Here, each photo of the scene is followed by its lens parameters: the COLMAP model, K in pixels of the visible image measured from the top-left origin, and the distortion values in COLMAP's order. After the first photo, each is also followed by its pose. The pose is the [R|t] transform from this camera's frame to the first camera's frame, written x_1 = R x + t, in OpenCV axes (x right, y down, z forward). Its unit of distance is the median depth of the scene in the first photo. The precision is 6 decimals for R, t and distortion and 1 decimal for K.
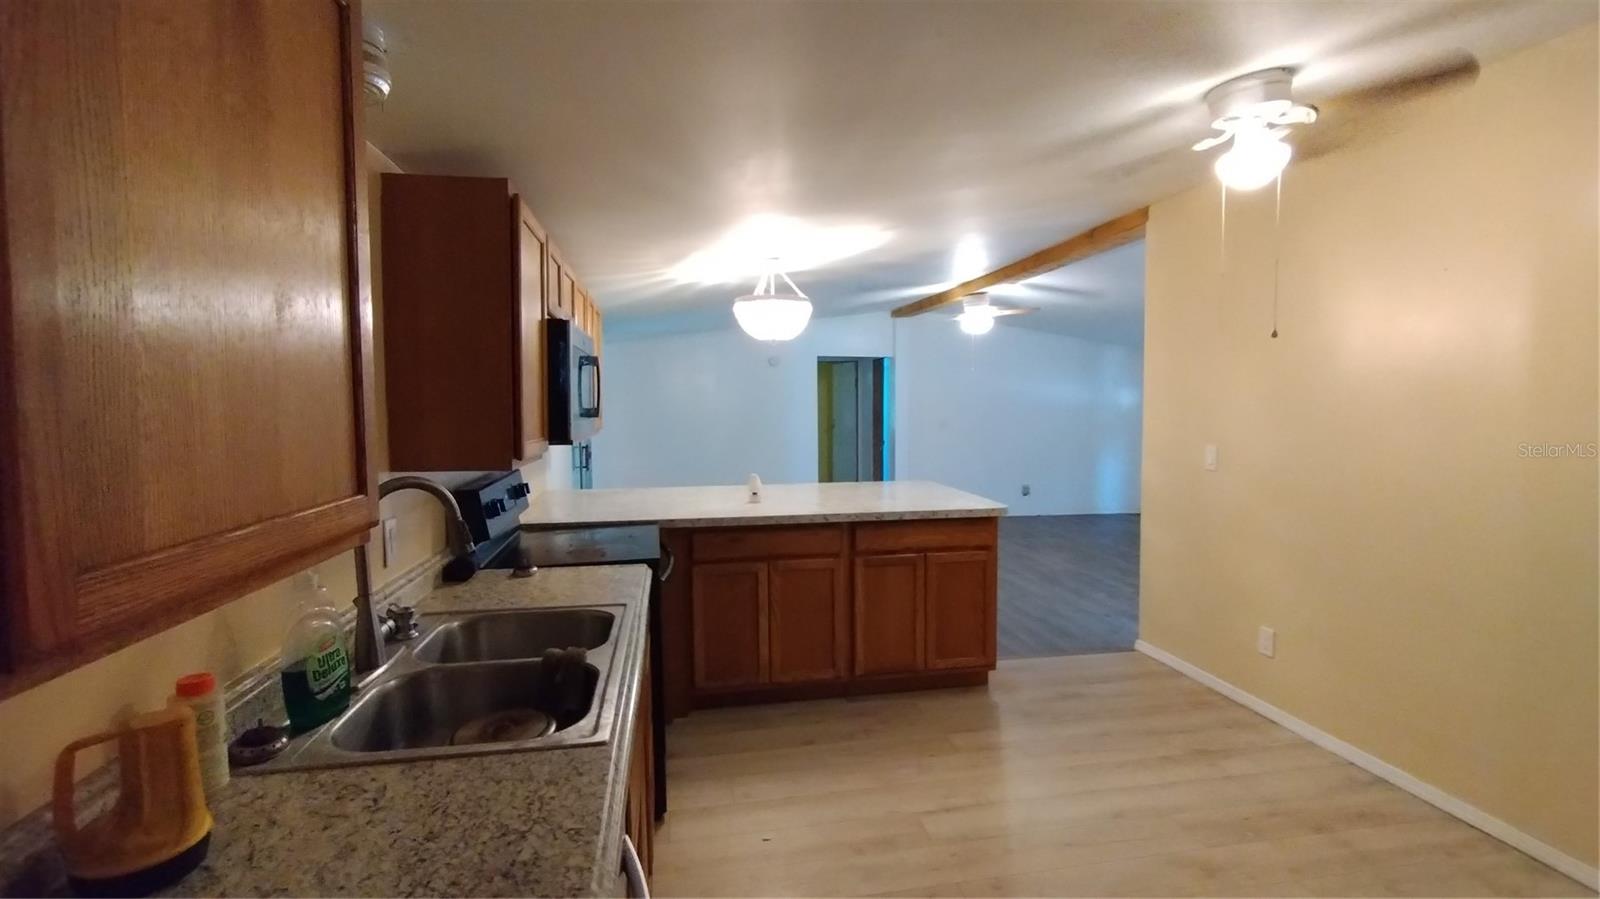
lens RADIAL K [[719.0, 0, 800.8], [0, 719.0, 451.7], [0, 0, 1]] dist [-0.010636, 0.000812]
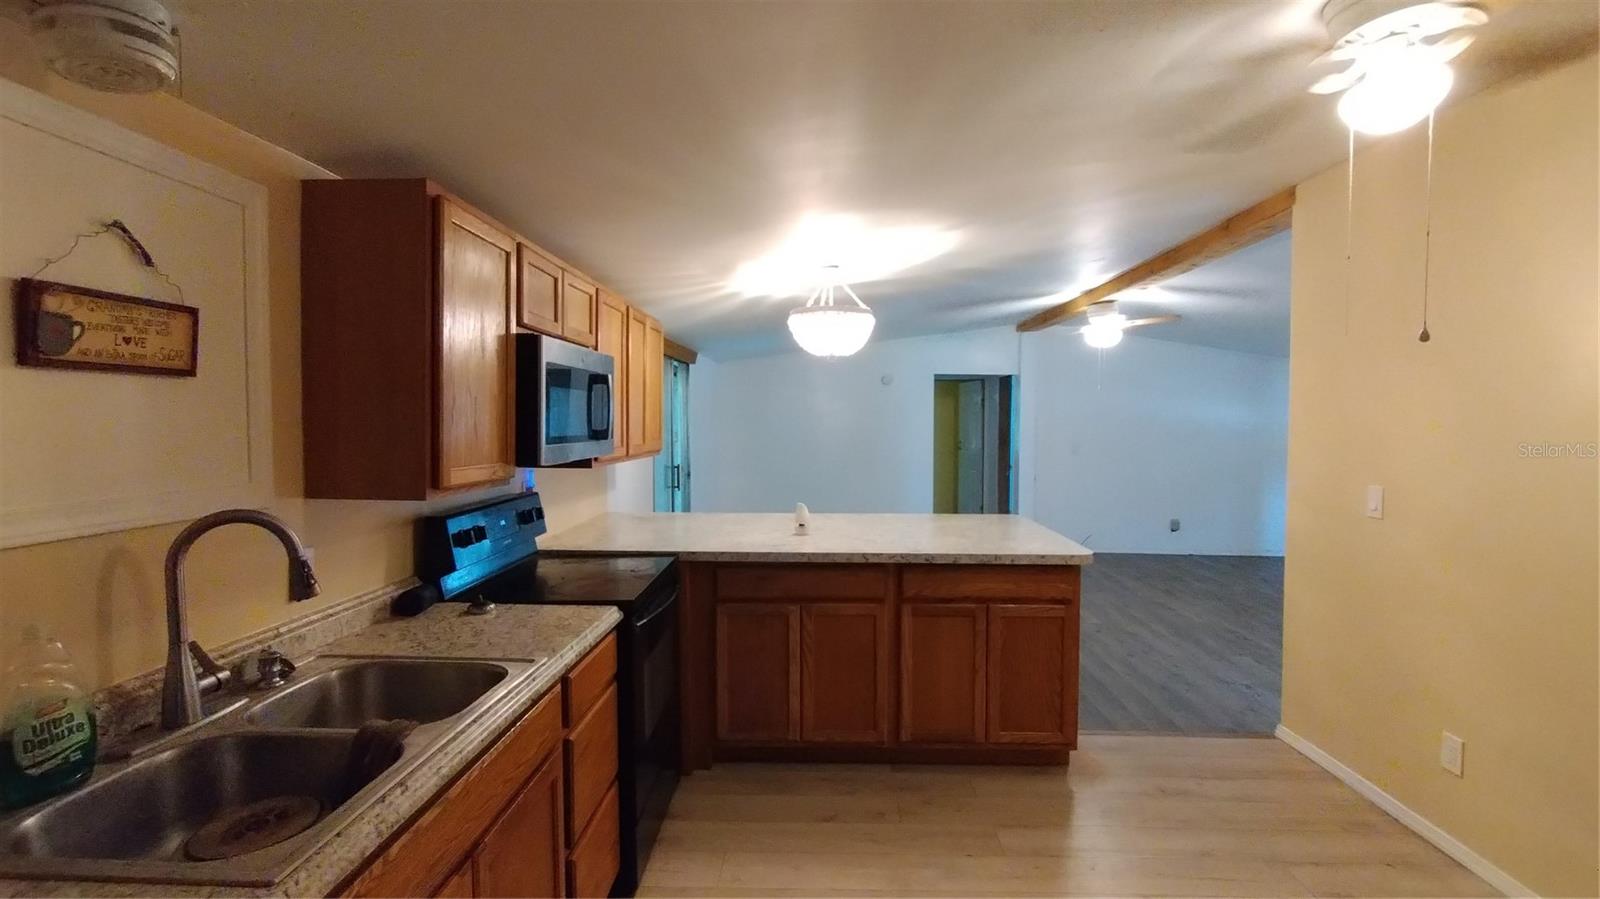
lens RADIAL K [[719.0, 0, 800.8], [0, 719.0, 451.7], [0, 0, 1]] dist [-0.010636, 0.000812]
pose [[0.977246, 0.017188, -0.211412, 0.133380], [-0.022730, 0.999458, -0.023810, -0.013114], [0.210889, 0.028074, 0.977107, 0.120642]]
